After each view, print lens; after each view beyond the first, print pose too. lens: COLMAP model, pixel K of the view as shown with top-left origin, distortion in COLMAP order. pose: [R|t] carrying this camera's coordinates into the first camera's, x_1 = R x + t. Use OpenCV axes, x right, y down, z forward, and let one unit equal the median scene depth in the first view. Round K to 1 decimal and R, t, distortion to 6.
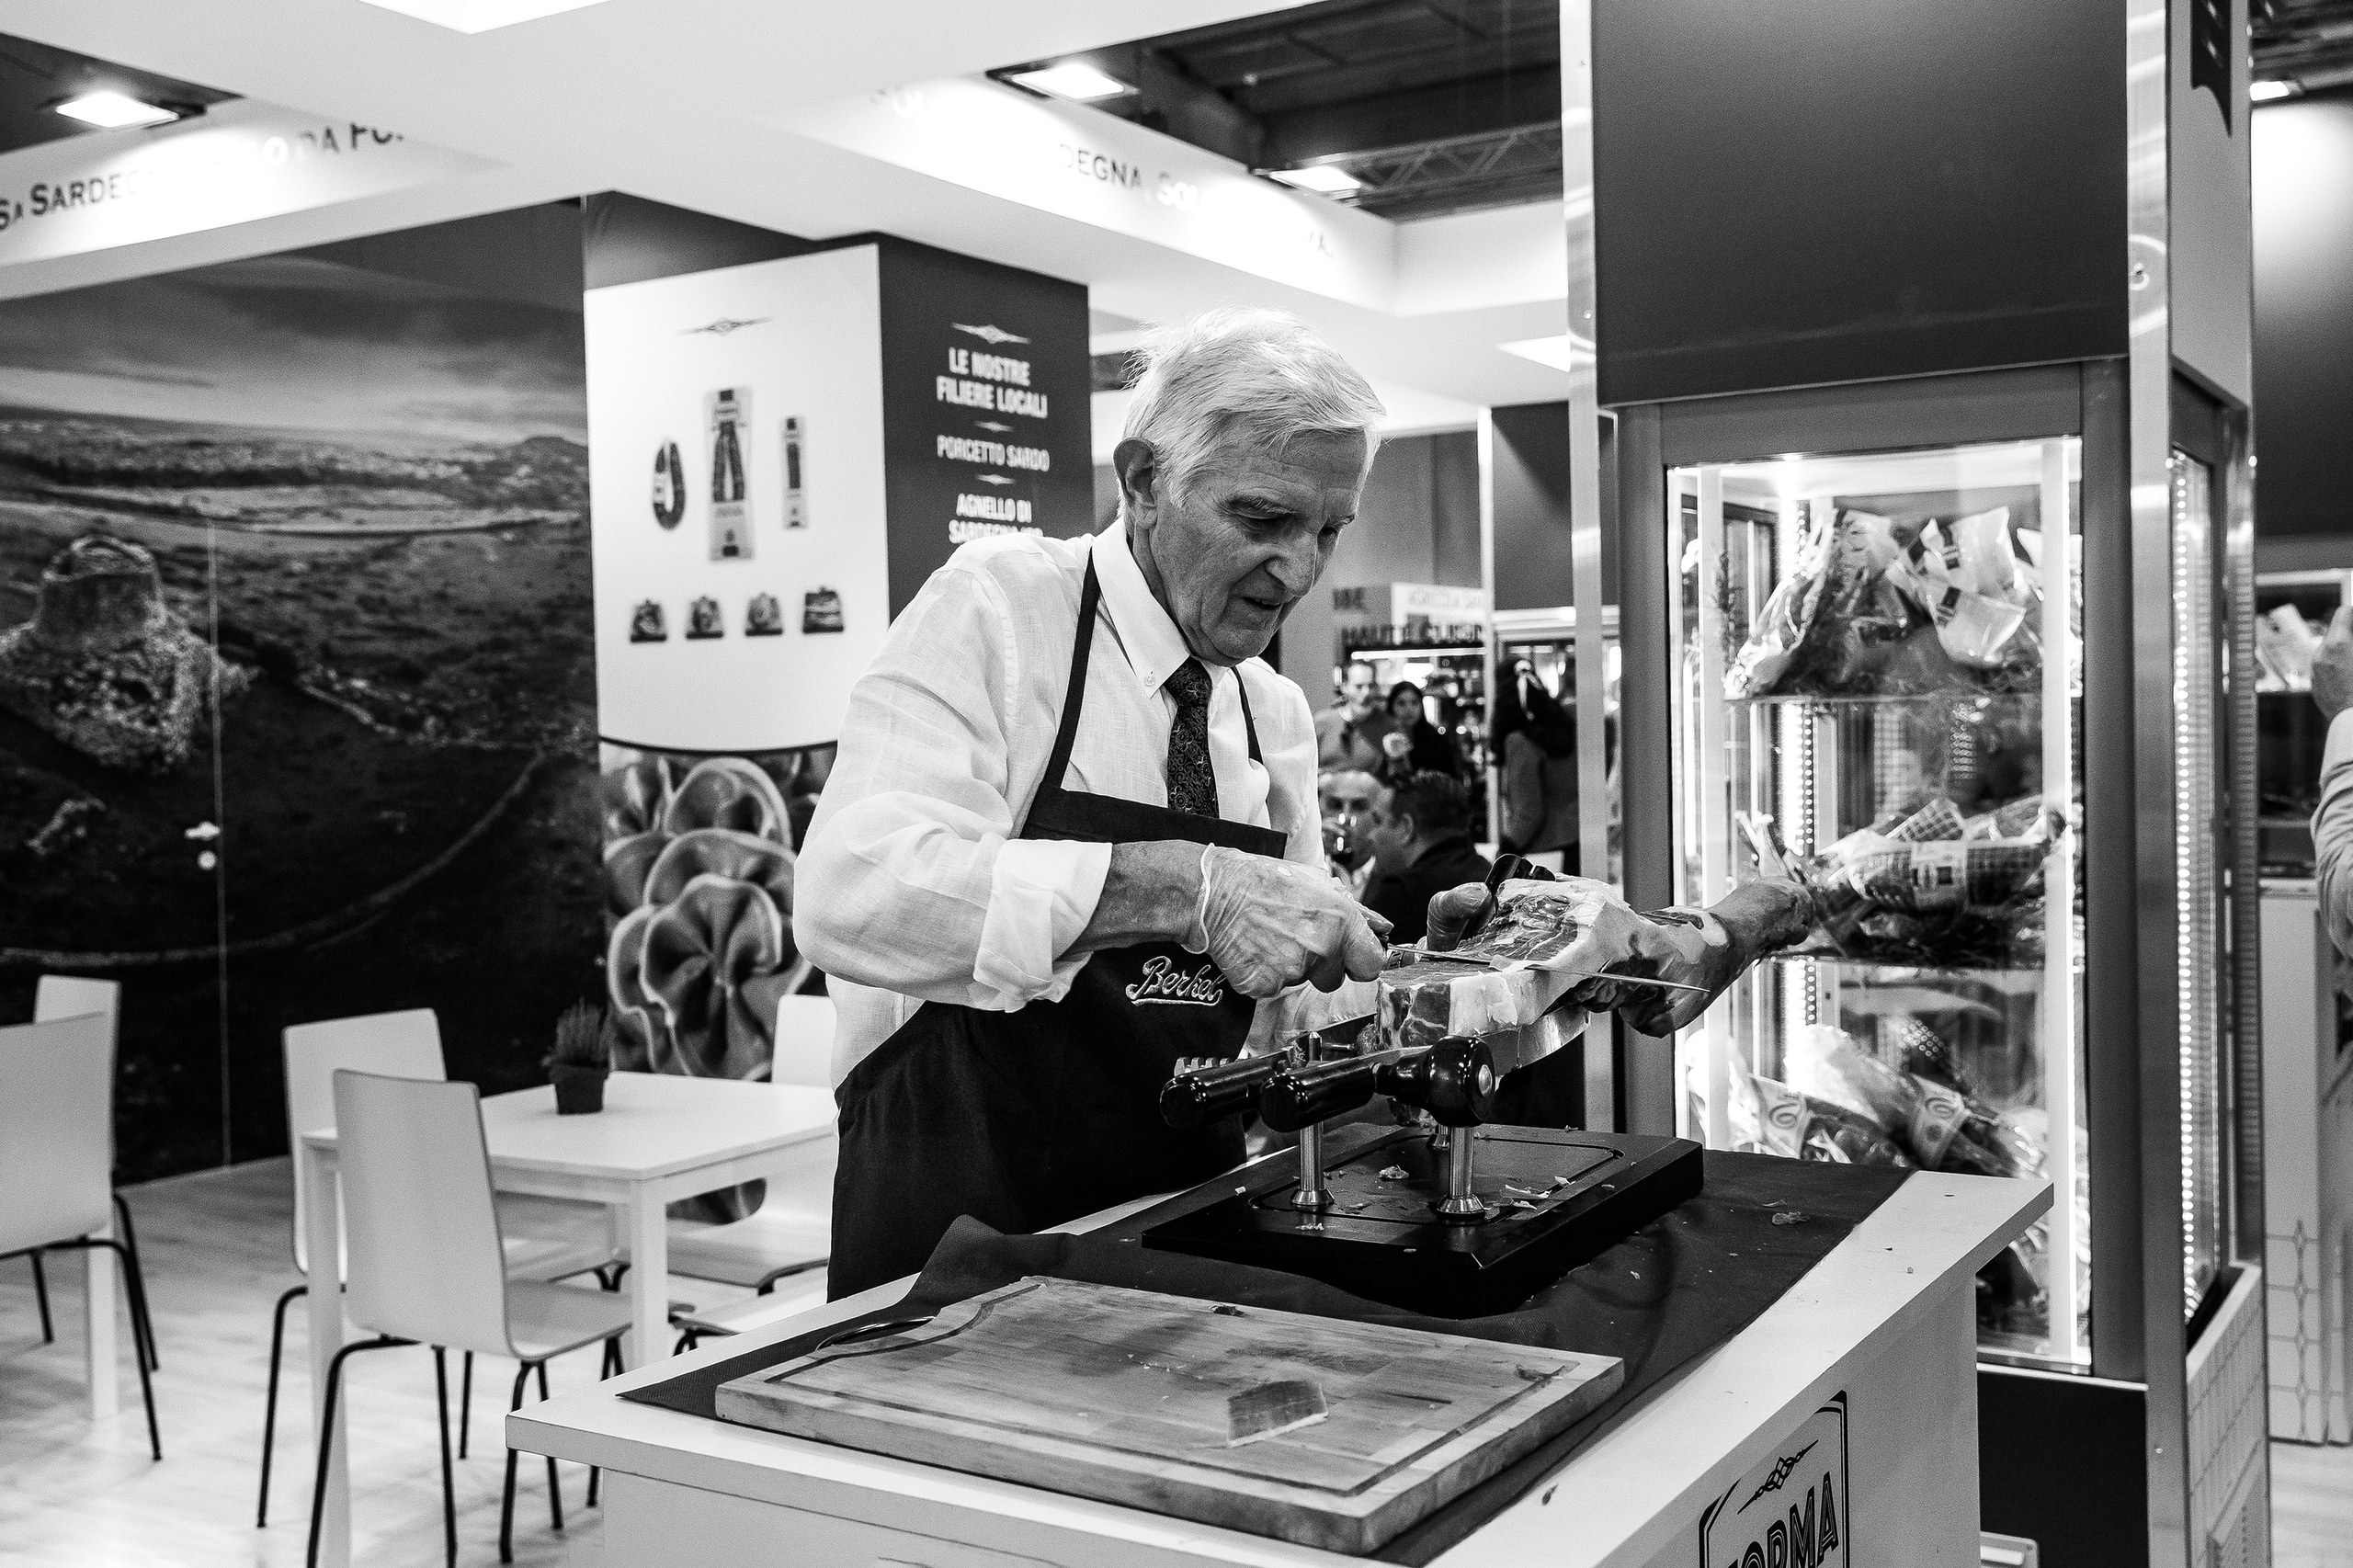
lens RADIAL K [[2350.2, 0, 1176.5], [0, 2350.2, 784.0], [0, 0, 1]] dist [-0.007962, 0.132486]
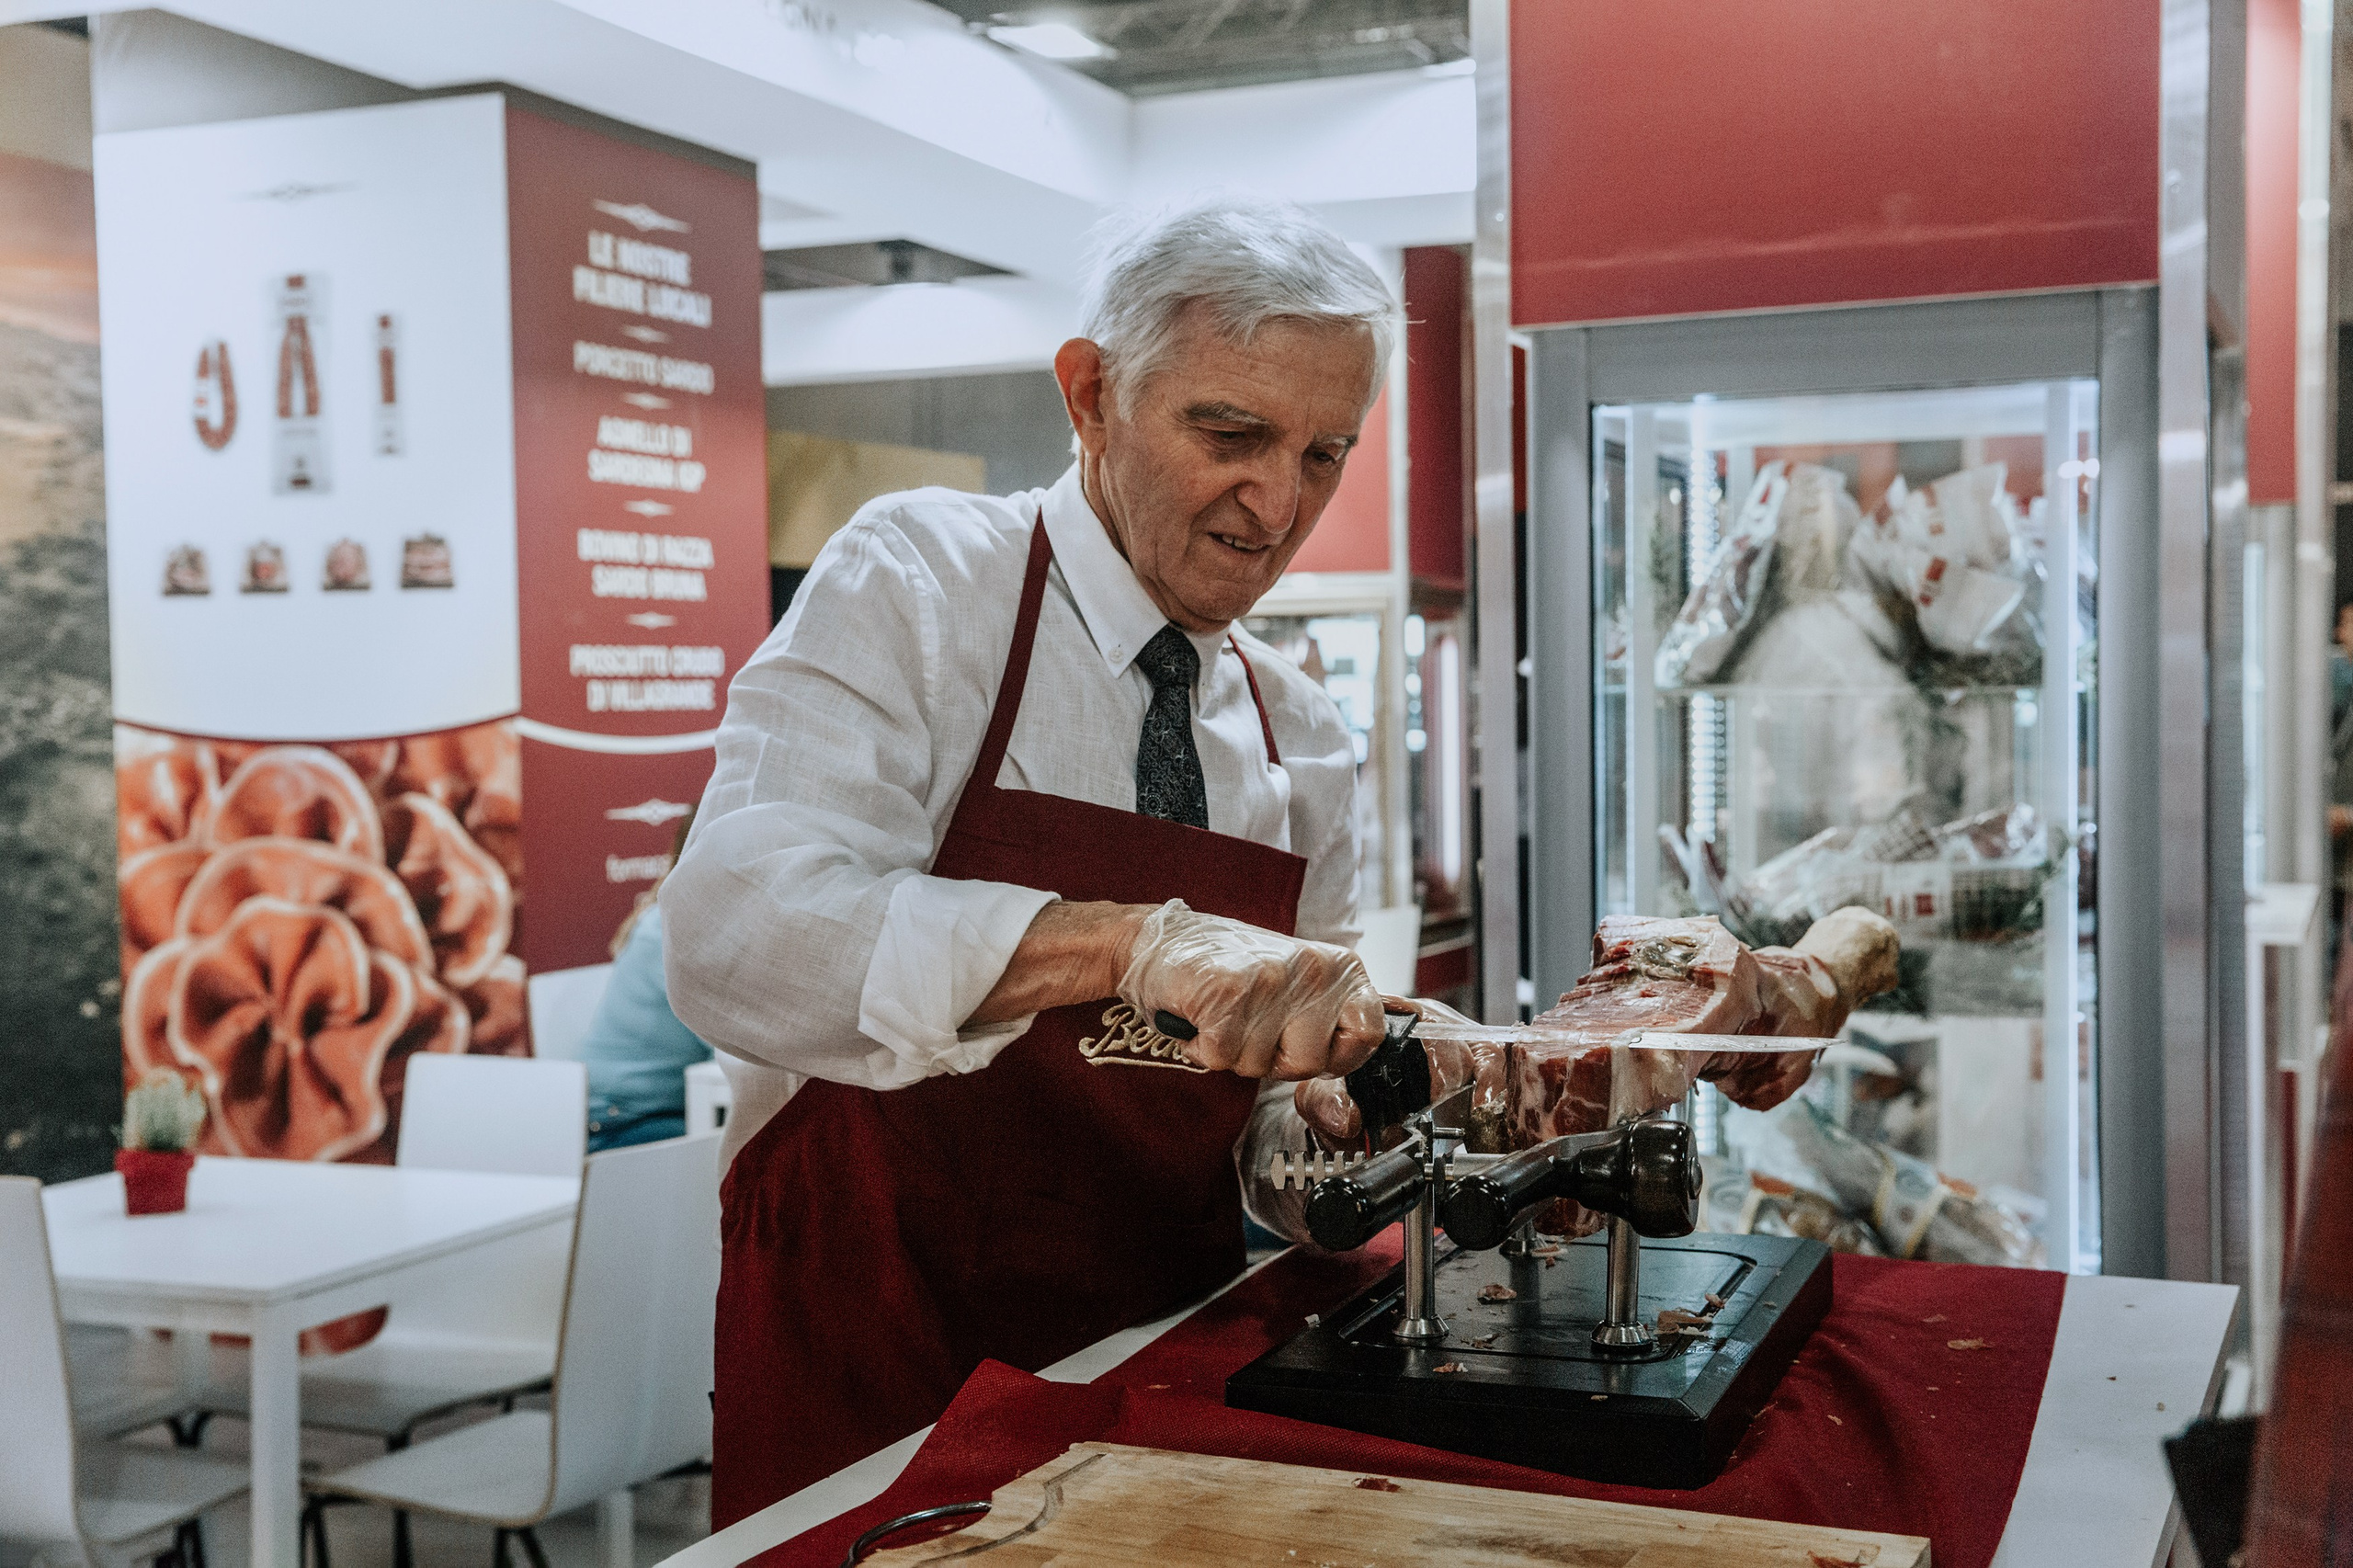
lens RADIAL K [[2855.4, 0, 1176.5], [0, 2855.4, 784.0], [0, 0, 1]] dist [-0.001099, 0.413165]
pose [[0.989830, 0.006208, 0.142119, -0.036880], [-0.006240, 0.999981, -0.000223, -0.000829], [-0.142117, -0.000666, 0.989850, 0.017248]]
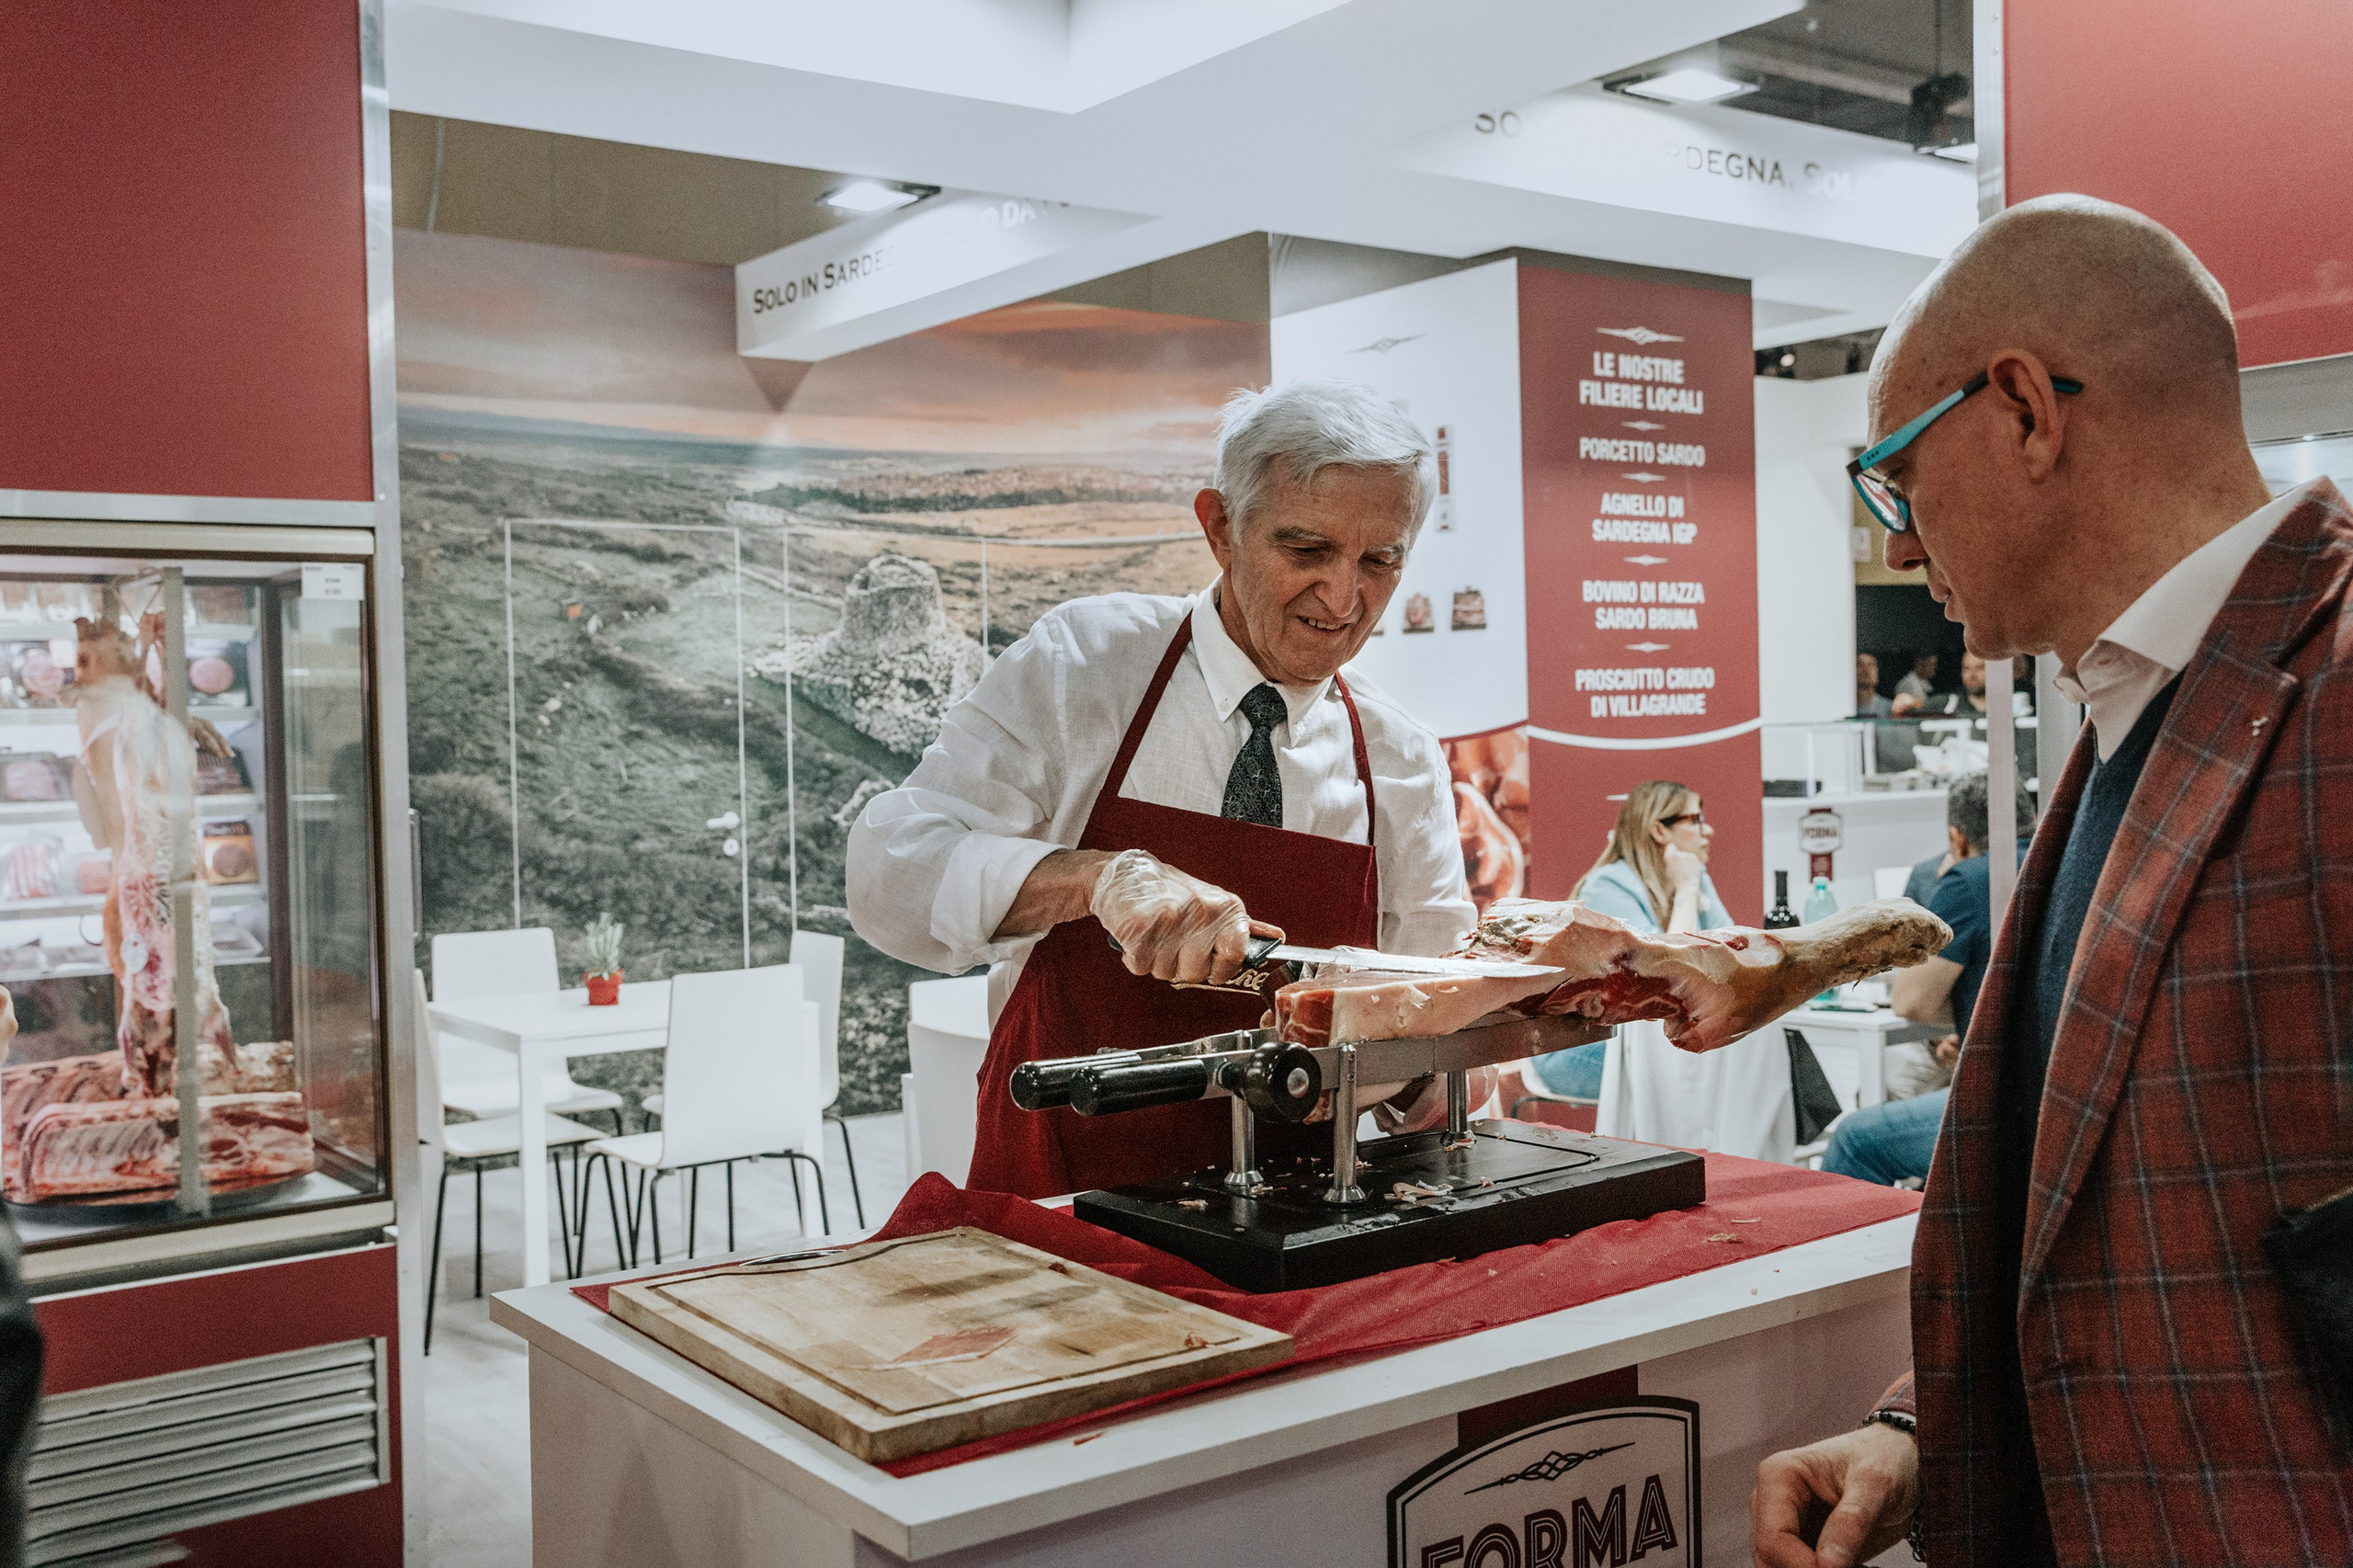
lens RADIAL K [[2292.7, 0, 1176.5], [0, 2292.7, 784.0], [0, 0, 1]] dist [-0.008424, 0.157755]
pose [[0.930863, 0.009322, -0.365251, 0.101840], [-0.005562, 0.999920, 0.011344, -0.005998], [0.365327, -0.008528, 0.930840, -0.007560]]
